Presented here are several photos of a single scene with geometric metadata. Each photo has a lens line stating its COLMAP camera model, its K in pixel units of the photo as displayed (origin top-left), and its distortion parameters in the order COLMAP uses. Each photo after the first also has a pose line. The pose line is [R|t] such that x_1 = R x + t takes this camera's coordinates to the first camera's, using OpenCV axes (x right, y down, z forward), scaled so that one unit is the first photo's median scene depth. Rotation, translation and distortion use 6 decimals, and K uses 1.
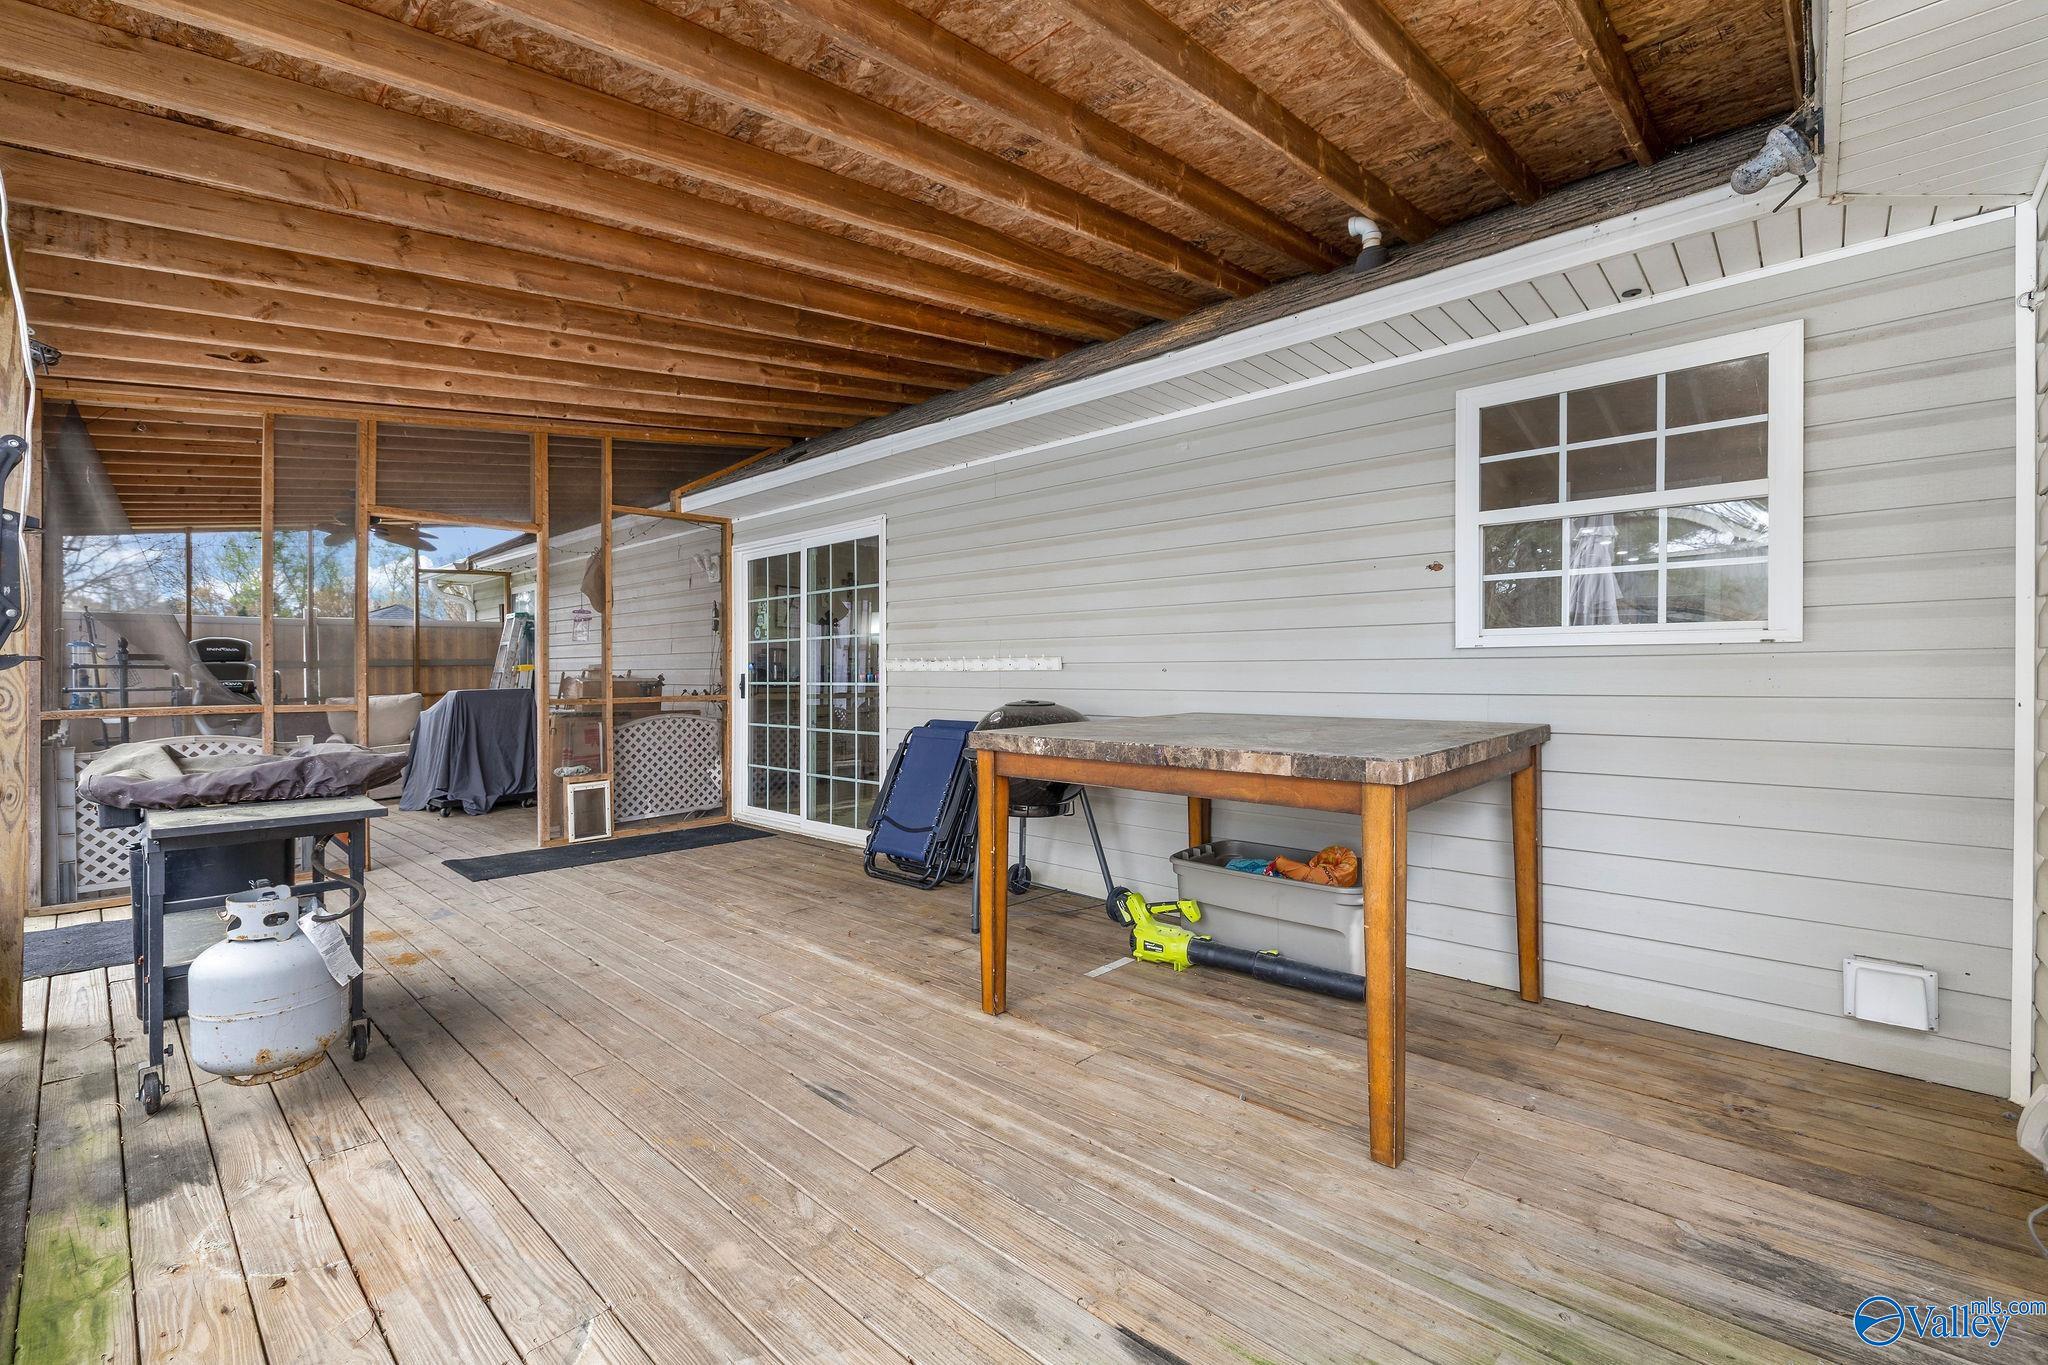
lens RADIAL K [[865.1, 0, 1020.7], [0, 865.1, 674.5], [0, 0, 1]] dist [-0.001405, -0.001150]
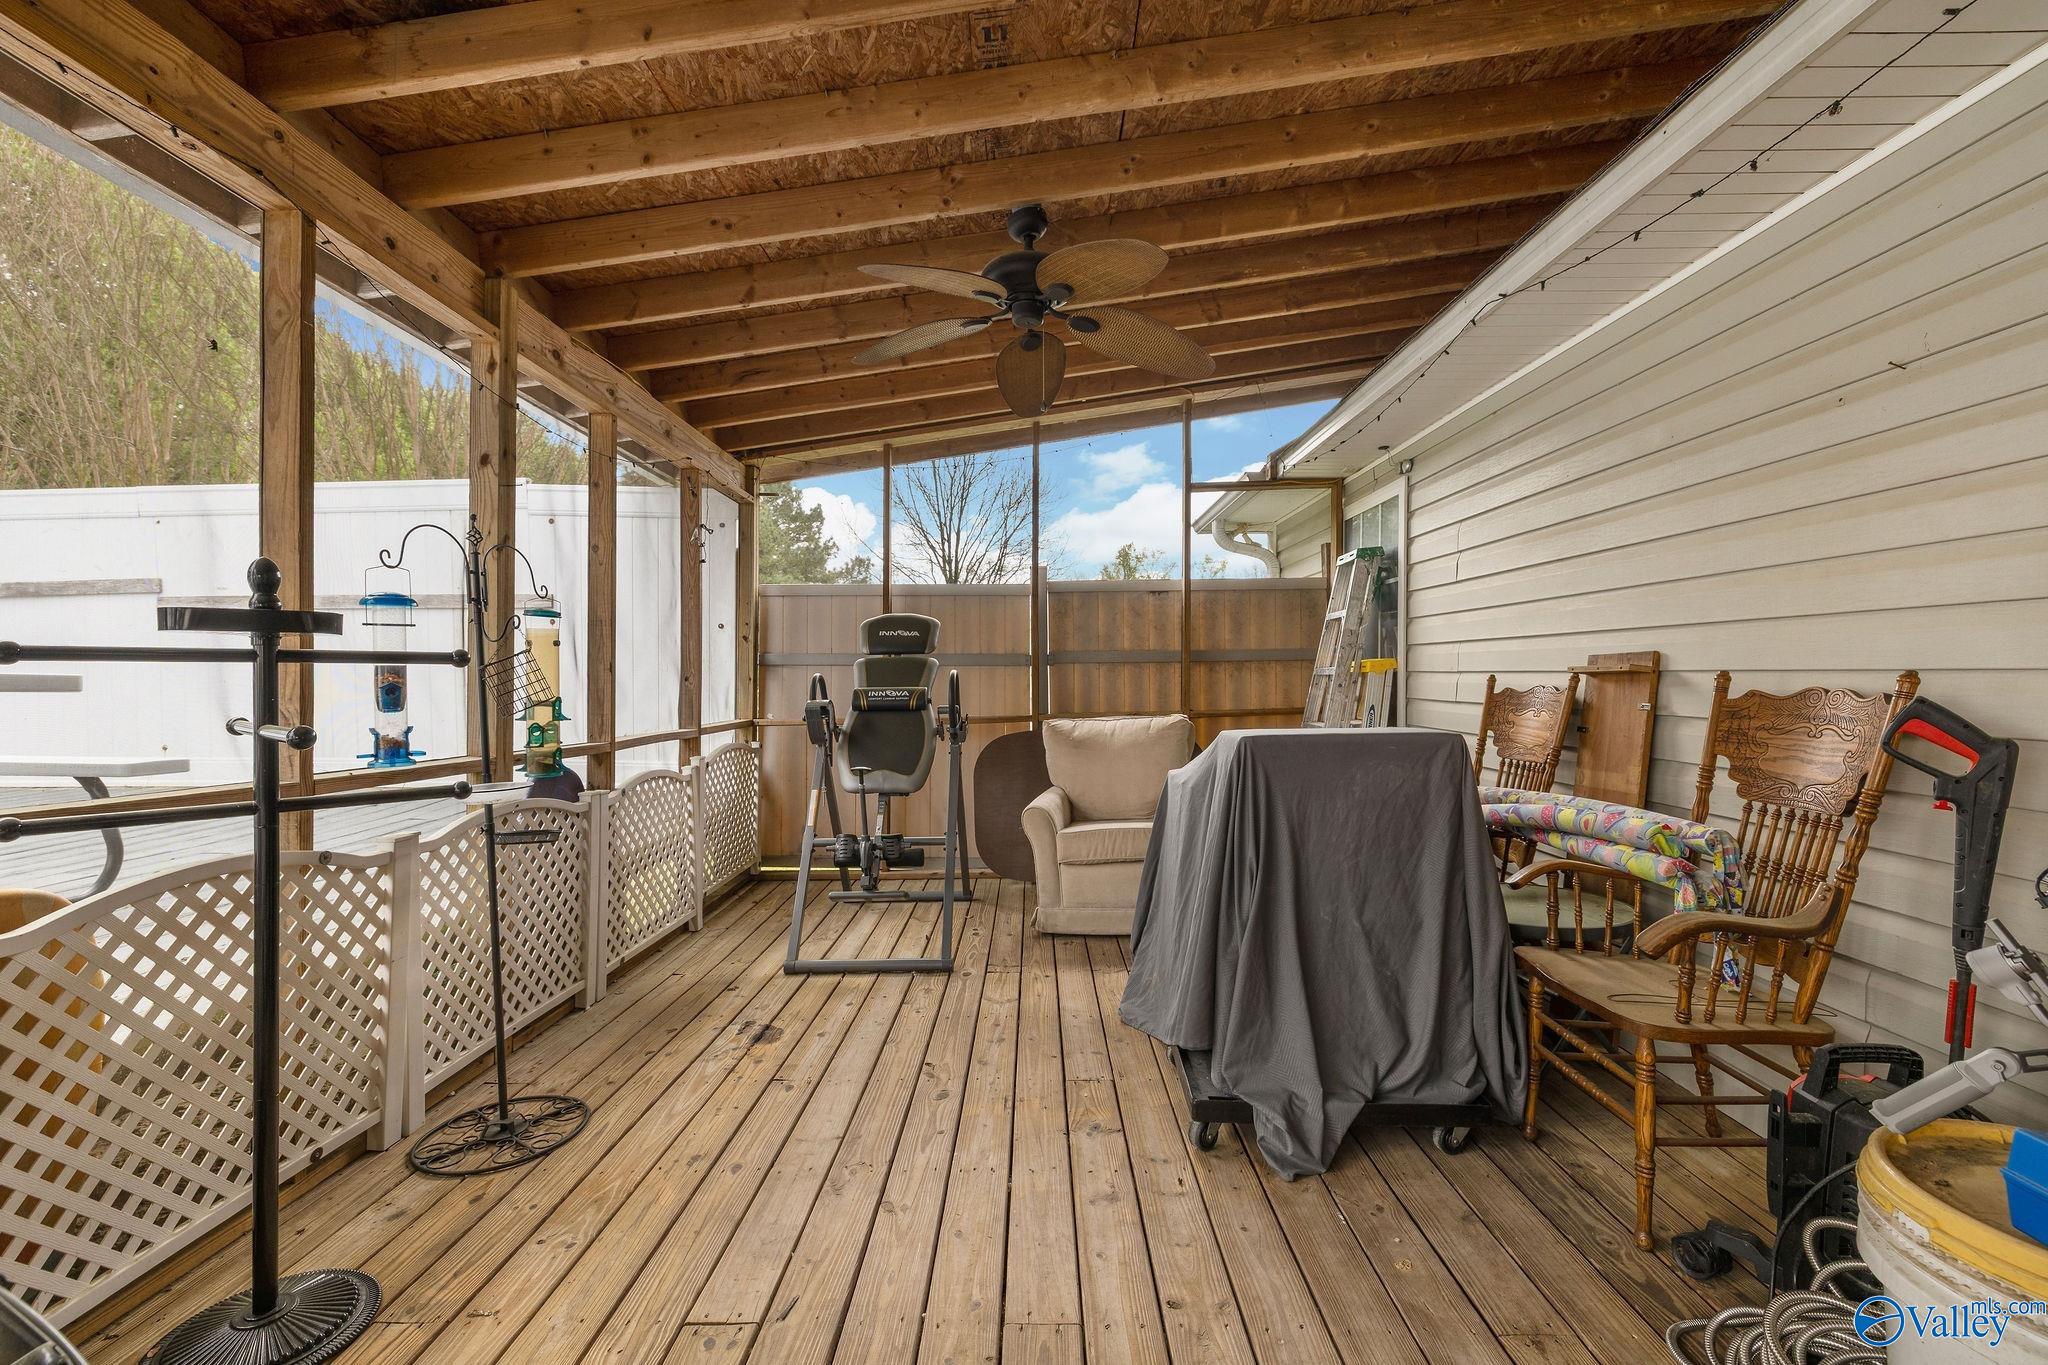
lens RADIAL K [[865.1, 0, 1020.7], [0, 865.1, 674.5], [0, 0, 1]] dist [-0.001405, -0.001150]
pose [[0.664151, 0.006903, -0.747567, -0.350386], [-0.006675, 0.999972, 0.003303, -0.003115], [0.747569, 0.002796, 0.664178, 0.544638]]
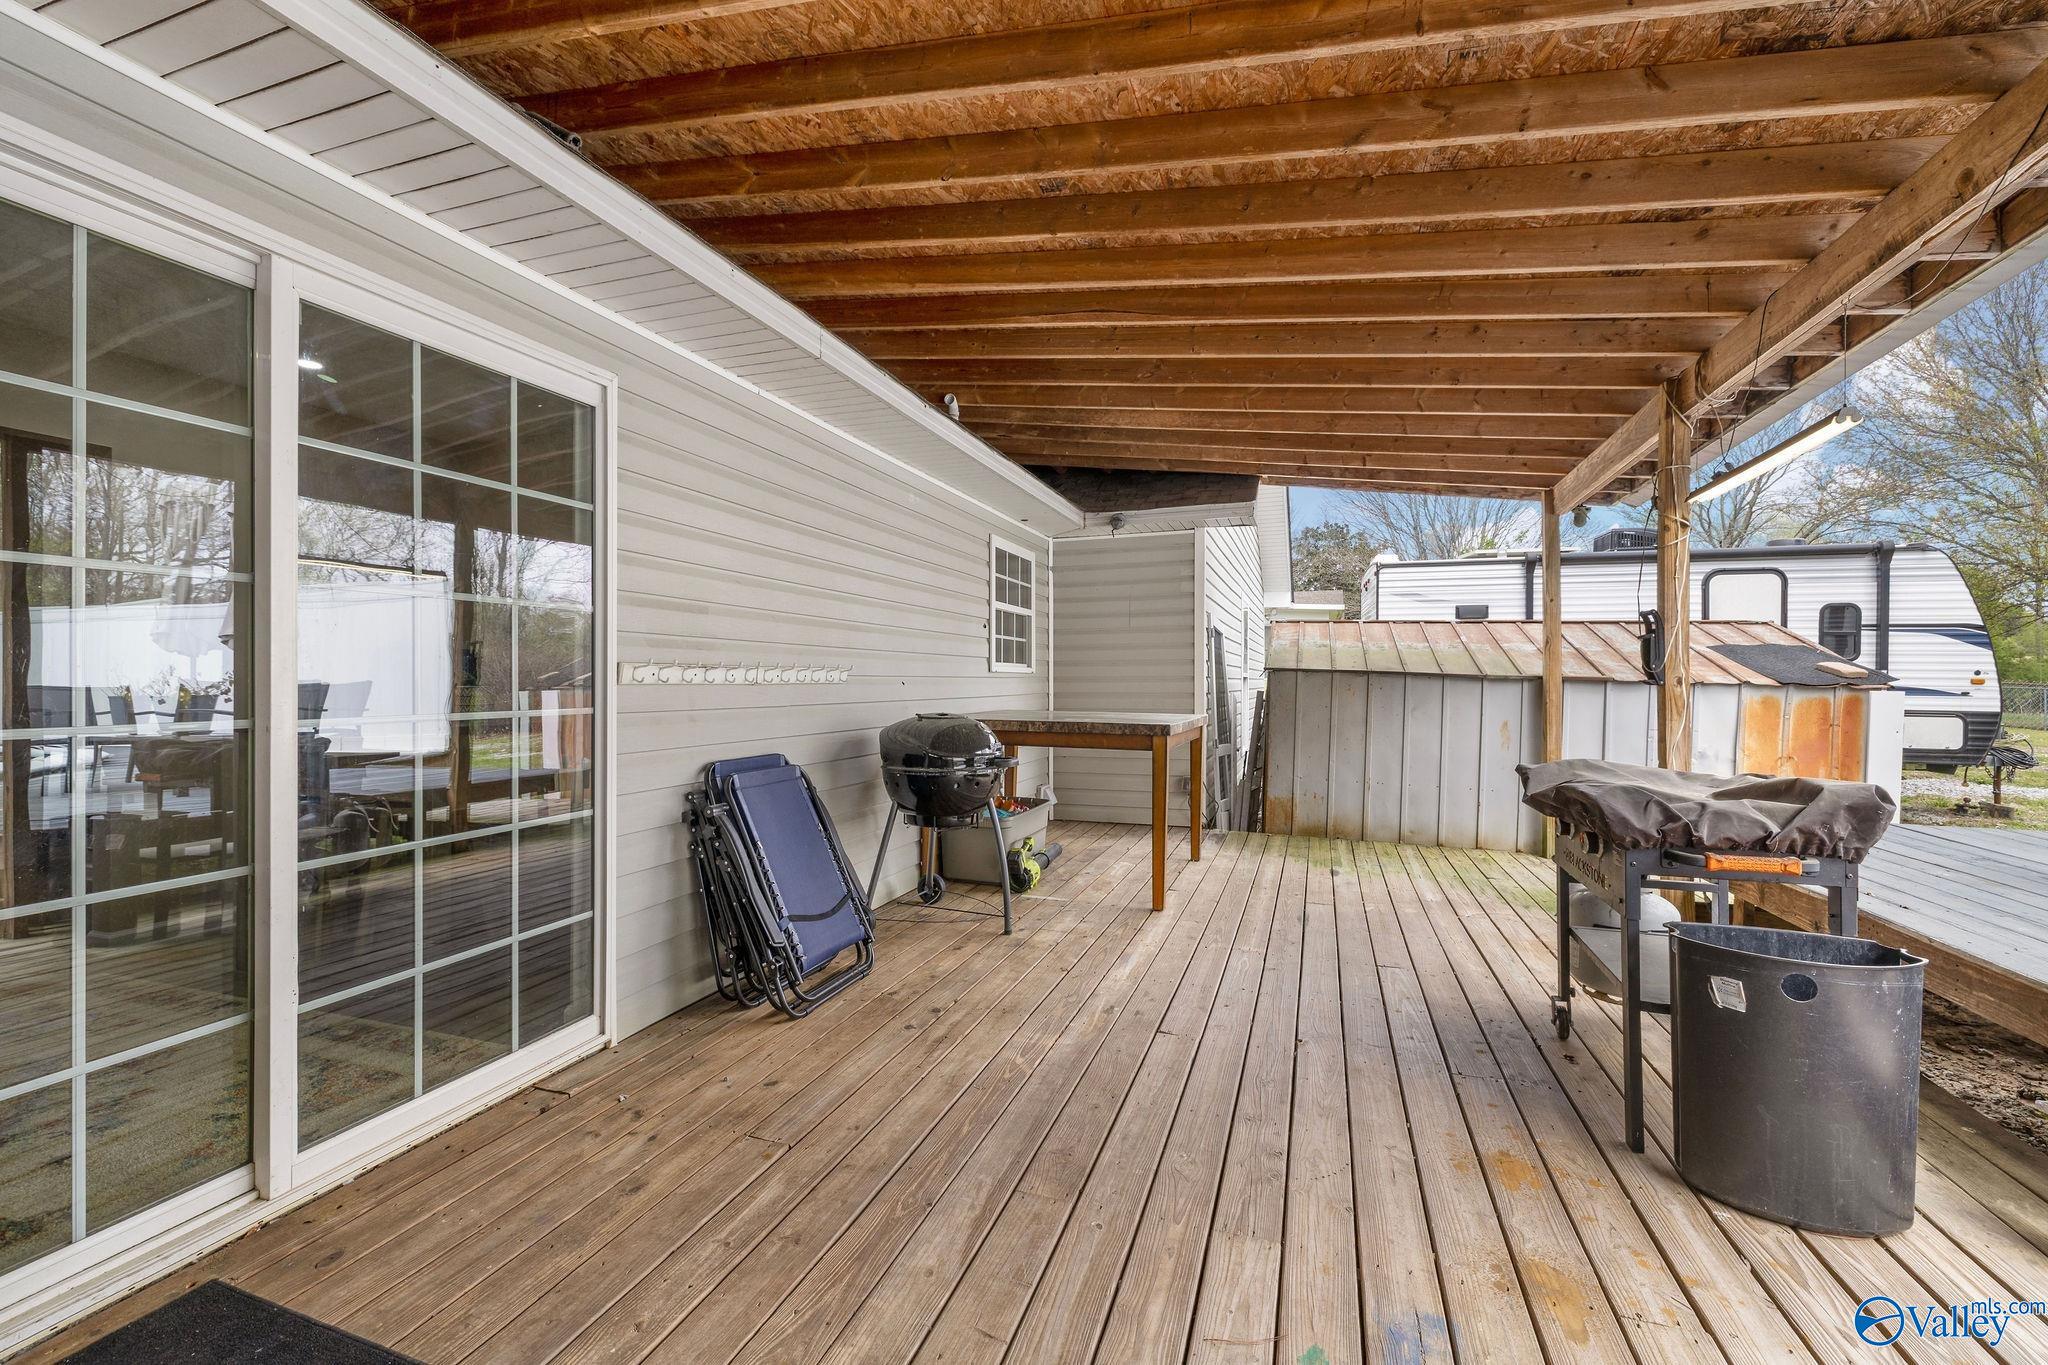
lens RADIAL K [[865.1, 0, 1020.7], [0, 865.1, 674.5], [0, 0, 1]] dist [-0.001405, -0.001150]
pose [[-0.398498, 0.013215, 0.917074, -1.113750], [0.007935, 0.999908, -0.010961, -0.002612], [-0.917135, 0.002909, -0.398566, 1.534482]]
